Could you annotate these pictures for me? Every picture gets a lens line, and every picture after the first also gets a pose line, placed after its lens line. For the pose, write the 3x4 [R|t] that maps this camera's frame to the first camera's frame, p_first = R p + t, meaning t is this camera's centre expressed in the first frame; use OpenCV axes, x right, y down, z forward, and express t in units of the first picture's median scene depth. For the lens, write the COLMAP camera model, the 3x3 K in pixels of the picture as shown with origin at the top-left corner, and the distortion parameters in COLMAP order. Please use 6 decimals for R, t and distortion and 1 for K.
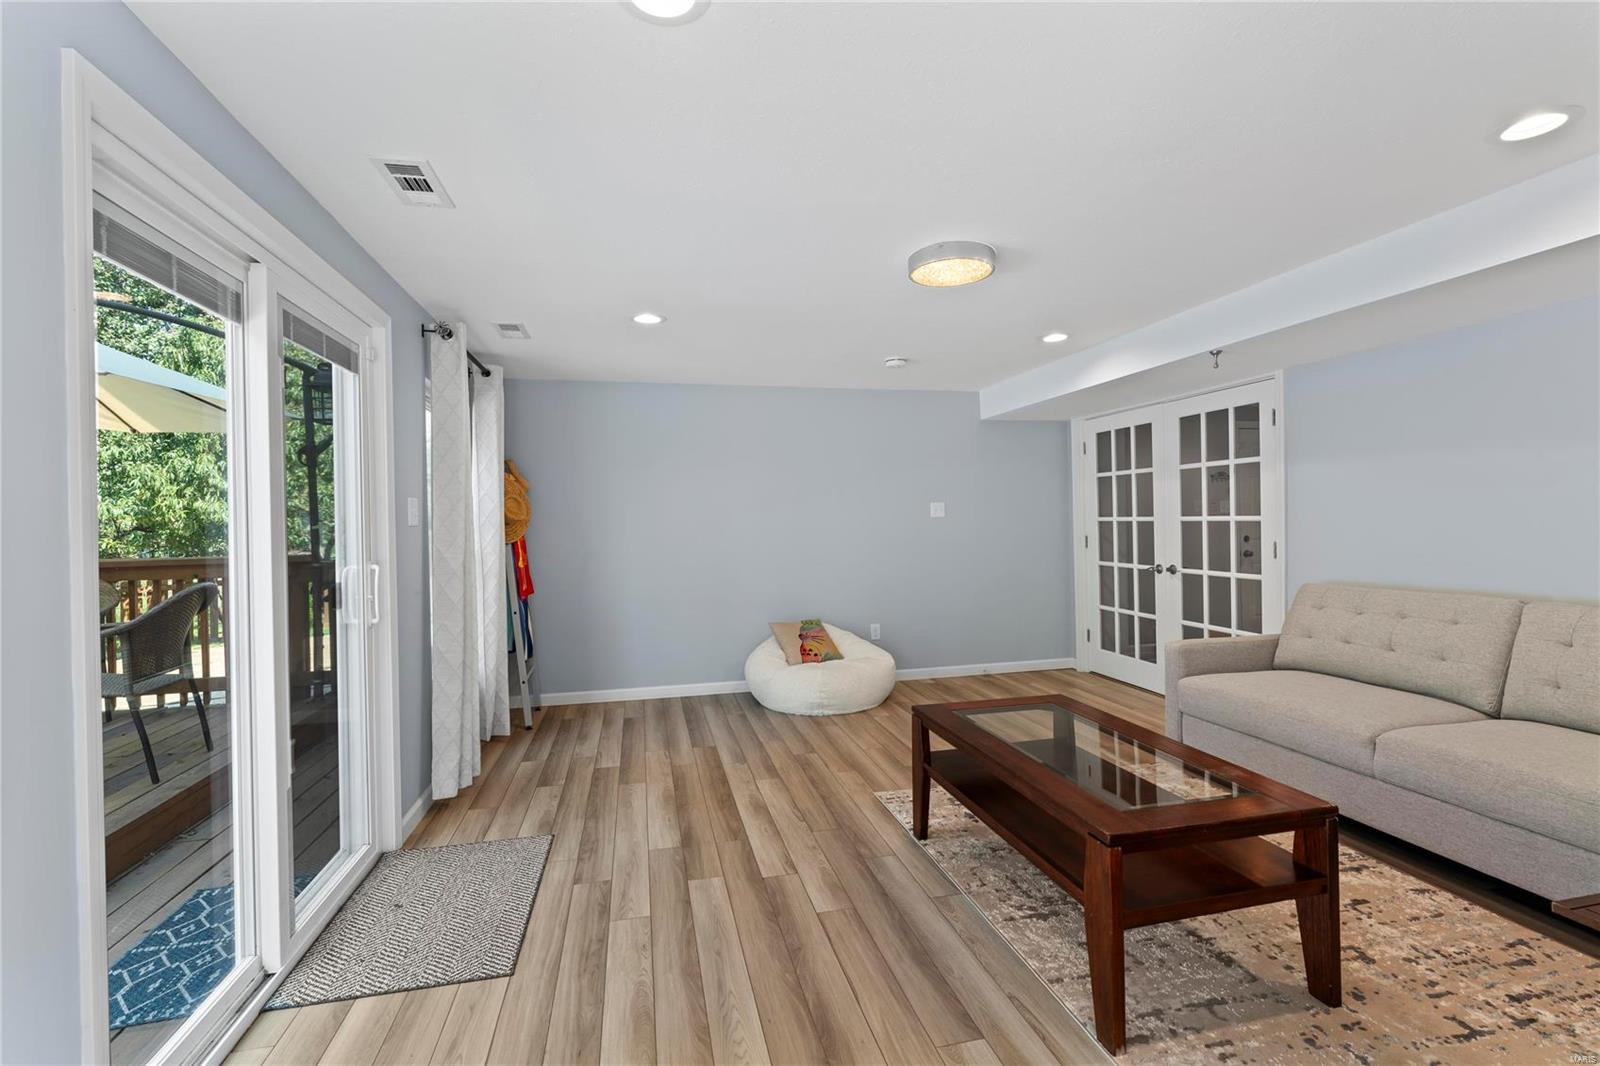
lens RADIAL K [[709.3, 0, 807.5], [0, 709.3, 520.7], [0, 0, 1]] dist [-0.002940, -0.000148]
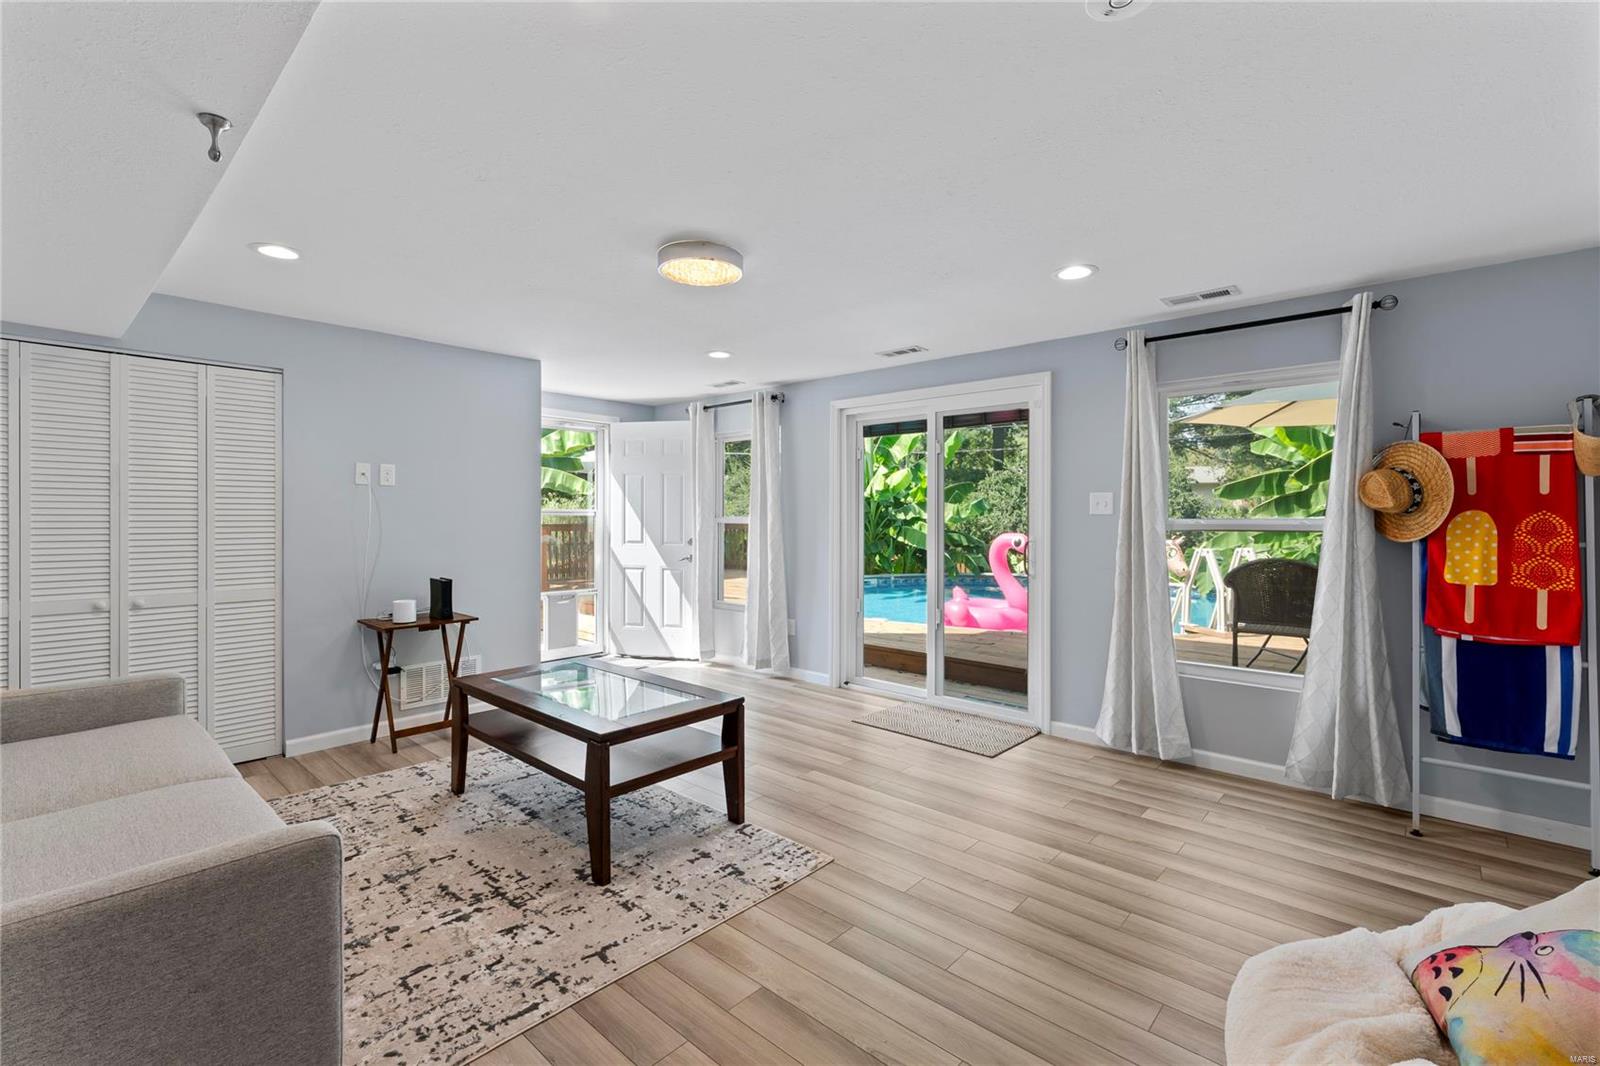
lens RADIAL K [[709.3, 0, 807.5], [0, 709.3, 520.7], [0, 0, 1]] dist [-0.002940, -0.000148]
pose [[-0.819240, 0.017295, -0.573189, 0.462342], [0.012083, 0.999844, 0.012898, -0.003905], [0.573323, 0.003641, -0.819321, 1.335475]]
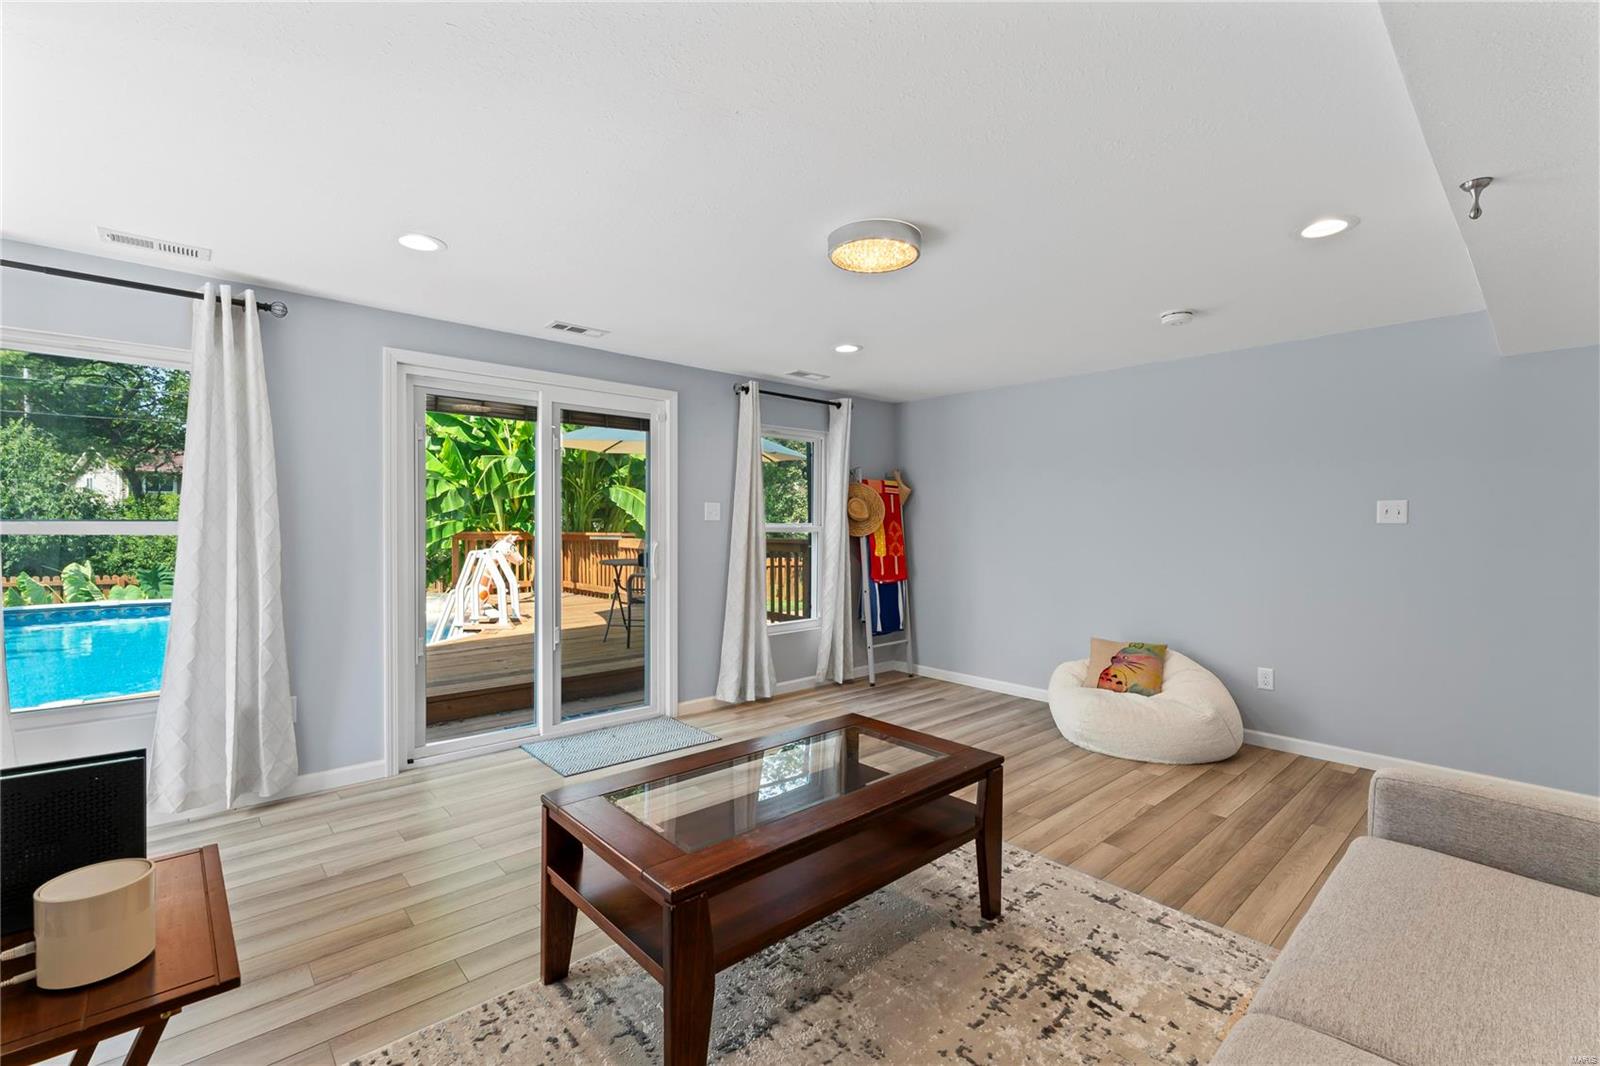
lens RADIAL K [[693.3, 0, 811.3], [0, 693.3, 538.7], [0, 0, 1]] dist [0.015526, 0.000112]
pose [[0.494252, 0.042148, -0.868296, 0.669820], [-0.013064, 0.999071, 0.041059, -0.014899], [0.869220, -0.008950, 0.494344, 0.334966]]
